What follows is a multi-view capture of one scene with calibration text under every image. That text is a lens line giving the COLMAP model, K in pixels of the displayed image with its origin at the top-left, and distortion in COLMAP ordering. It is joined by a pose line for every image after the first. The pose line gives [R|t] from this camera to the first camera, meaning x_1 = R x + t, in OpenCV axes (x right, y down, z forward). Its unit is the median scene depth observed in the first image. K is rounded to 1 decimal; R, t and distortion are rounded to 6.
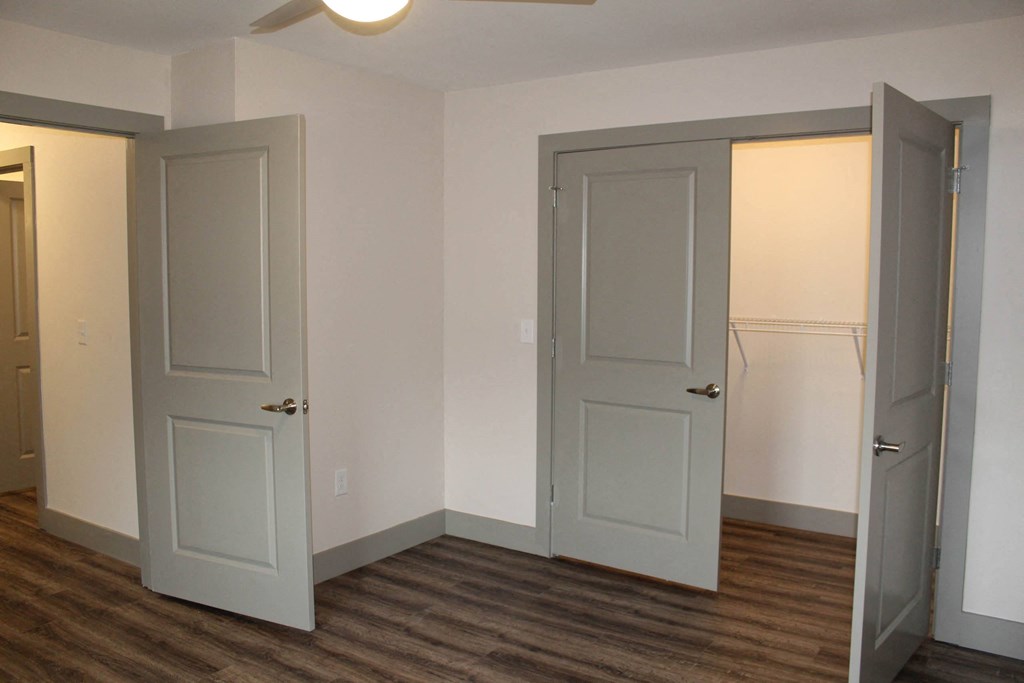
lens RADIAL K [[863.1, 0, 512.0], [0, 863.1, 341.5], [0, 0, 1]] dist [-0.156084, 0.127453]
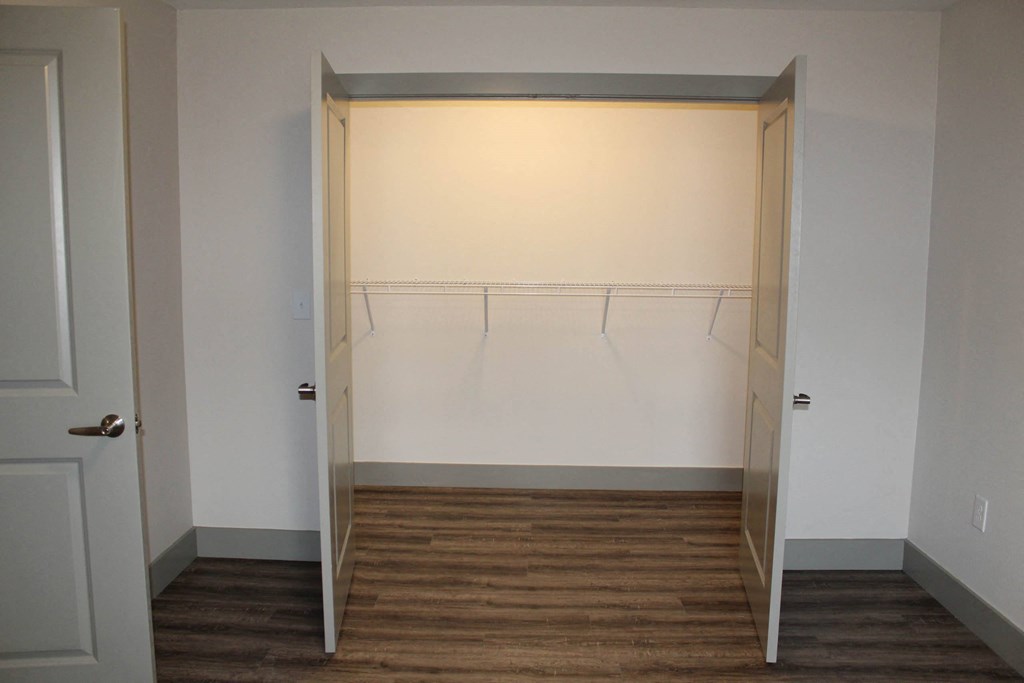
lens RADIAL K [[863.1, 0, 512.0], [0, 863.1, 341.5], [0, 0, 1]] dist [-0.156084, 0.127453]
pose [[0.835928, -0.062794, 0.545235, -0.319489], [0.038055, 0.997674, 0.056557, -0.018364], [-0.547518, -0.026529, 0.836373, 0.213035]]
